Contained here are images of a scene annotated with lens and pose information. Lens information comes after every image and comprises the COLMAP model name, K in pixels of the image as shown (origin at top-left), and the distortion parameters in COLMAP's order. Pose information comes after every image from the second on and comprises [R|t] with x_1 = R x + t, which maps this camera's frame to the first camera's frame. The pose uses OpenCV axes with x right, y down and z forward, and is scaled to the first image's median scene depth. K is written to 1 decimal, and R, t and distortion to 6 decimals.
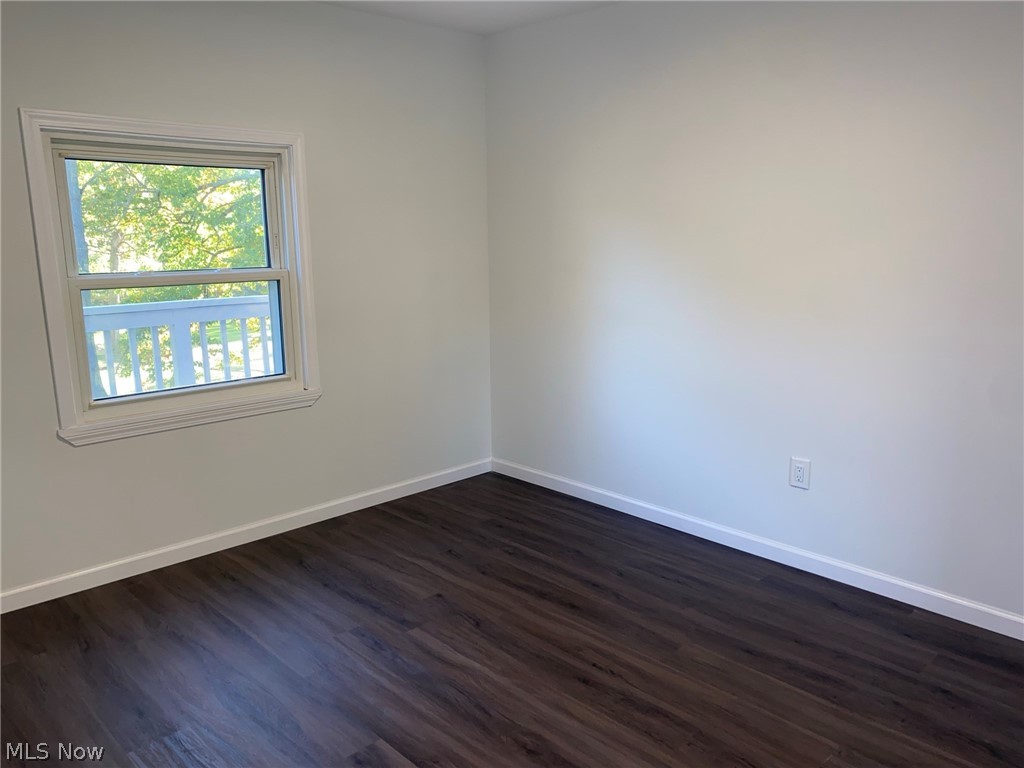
lens RADIAL K [[776.2, 0, 516.9], [0, 776.2, 382.0], [0, 0, 1]] dist [0.060608, -0.090877]
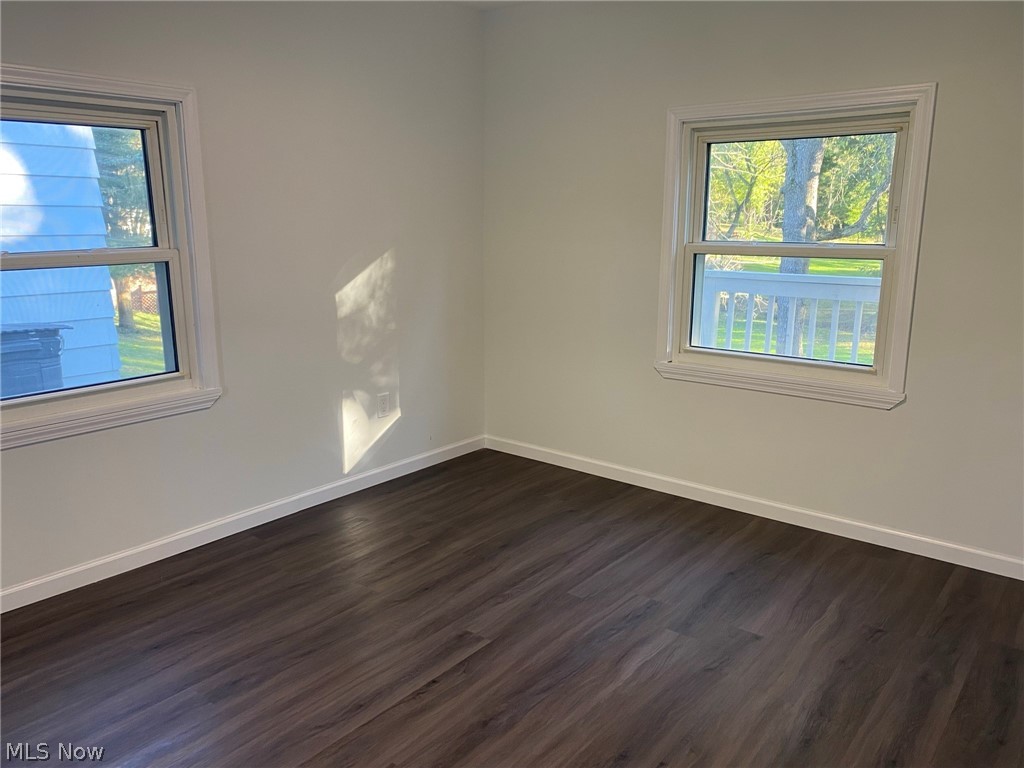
lens RADIAL K [[788.0, 0, 498.8], [0, 788.0, 381.3], [0, 0, 1]] dist [0.005564, 0.000376]
pose [[0.112735, 0.214602, -0.970174, 0.619514], [-0.187921, 0.963382, 0.191263, -0.100766], [0.975693, 0.160754, 0.148935, 0.542592]]
